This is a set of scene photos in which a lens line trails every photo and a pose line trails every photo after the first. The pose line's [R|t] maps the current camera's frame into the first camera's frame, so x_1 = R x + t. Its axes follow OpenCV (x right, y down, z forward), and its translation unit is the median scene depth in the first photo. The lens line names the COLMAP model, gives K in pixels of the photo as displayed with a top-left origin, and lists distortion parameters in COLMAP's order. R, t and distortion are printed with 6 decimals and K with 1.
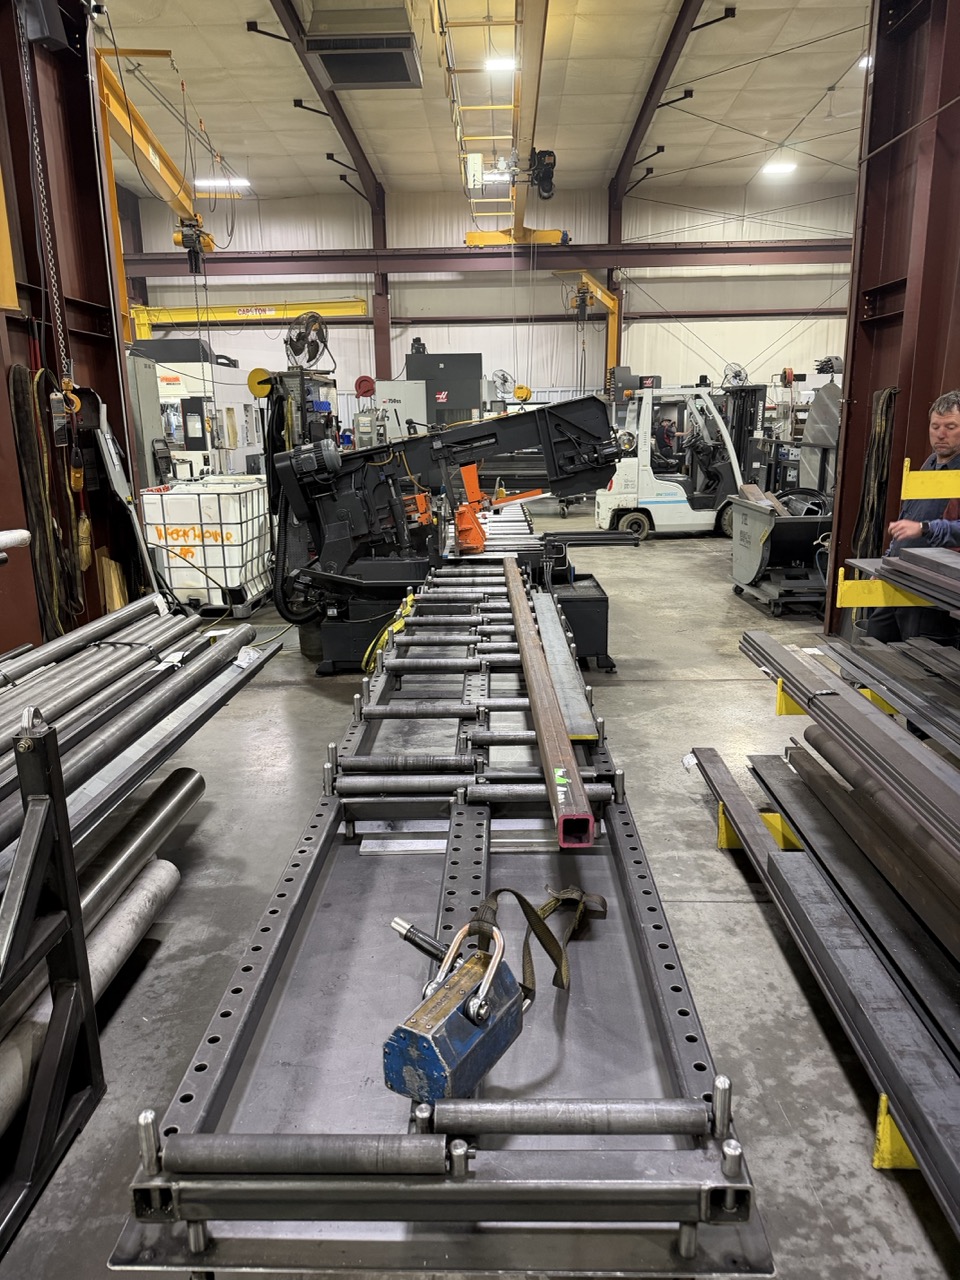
lens RADIAL K [[896.3, 0, 479.4], [0, 896.3, 642.1], [0, 0, 1]] dist [0.045741, -0.039324]
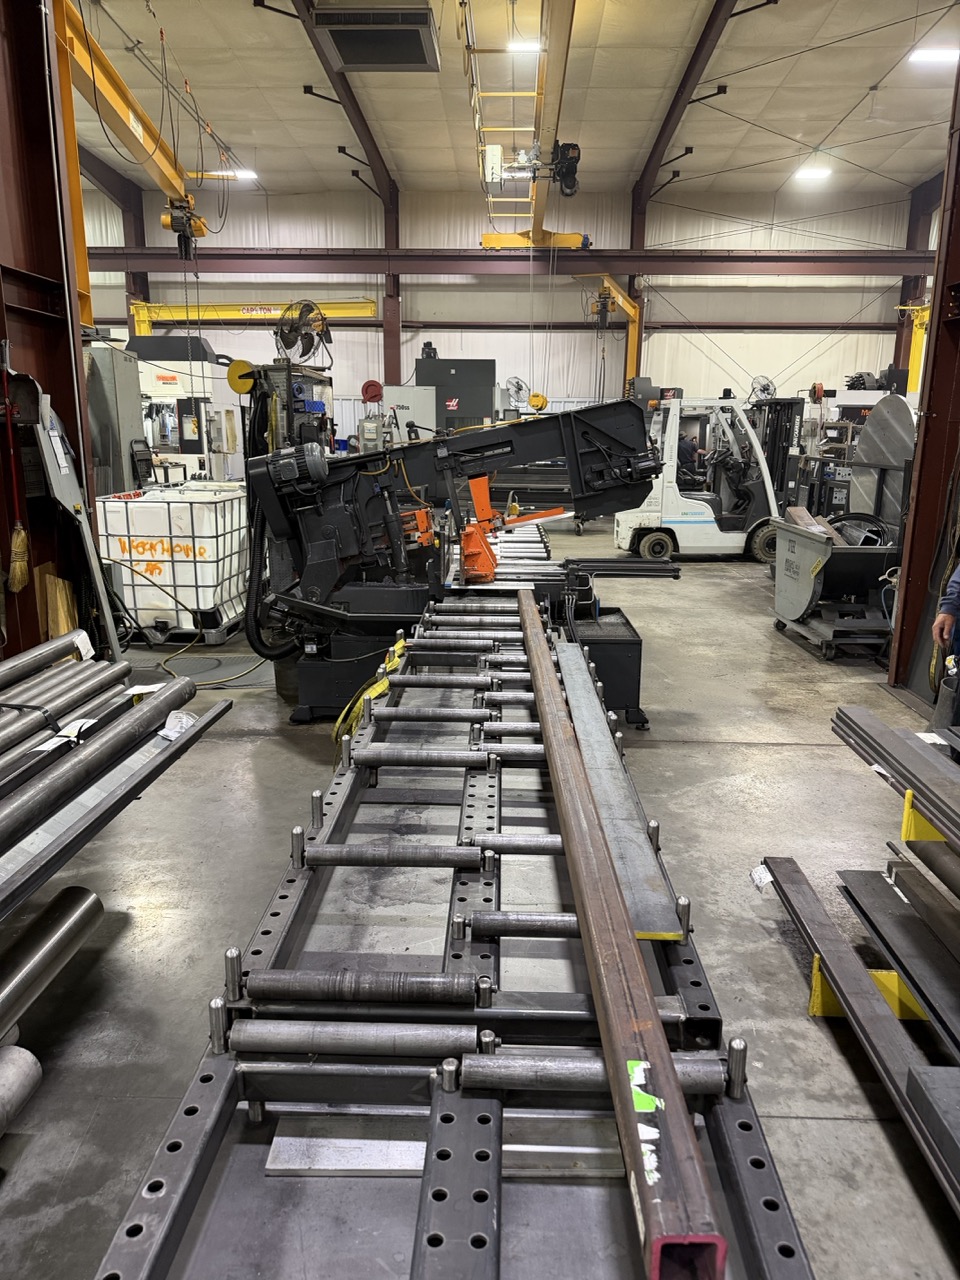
lens RADIAL K [[905.0, 0, 483.5], [0, 905.0, 646.2], [0, 0, 1]] dist [0.022275, -0.009009]
pose [[0.999667, 0.025742, -0.001899, -0.001423], [-0.025757, 0.999631, -0.008578, -0.023661], [0.001677, 0.008624, 0.999961, 0.113768]]
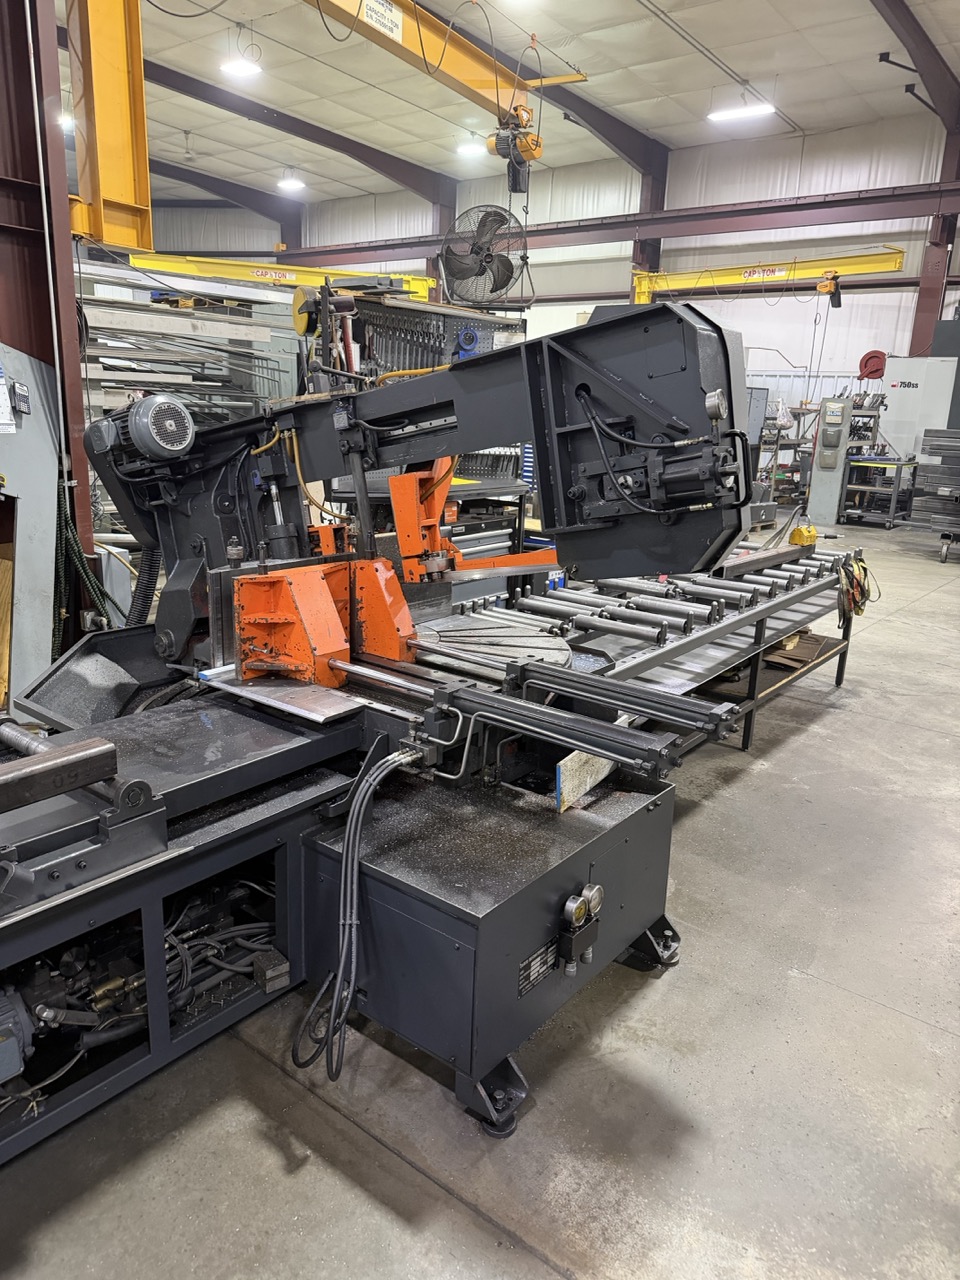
lens RADIAL K [[896.3, 0, 479.4], [0, 896.3, 642.1], [0, 0, 1]] dist [0.045741, -0.039324]
pose [[0.800242, 0.201336, -0.564869, 0.218941], [-0.195325, 0.978099, 0.071910, -0.122037], [0.566976, 0.052788, 0.822041, 0.525648]]
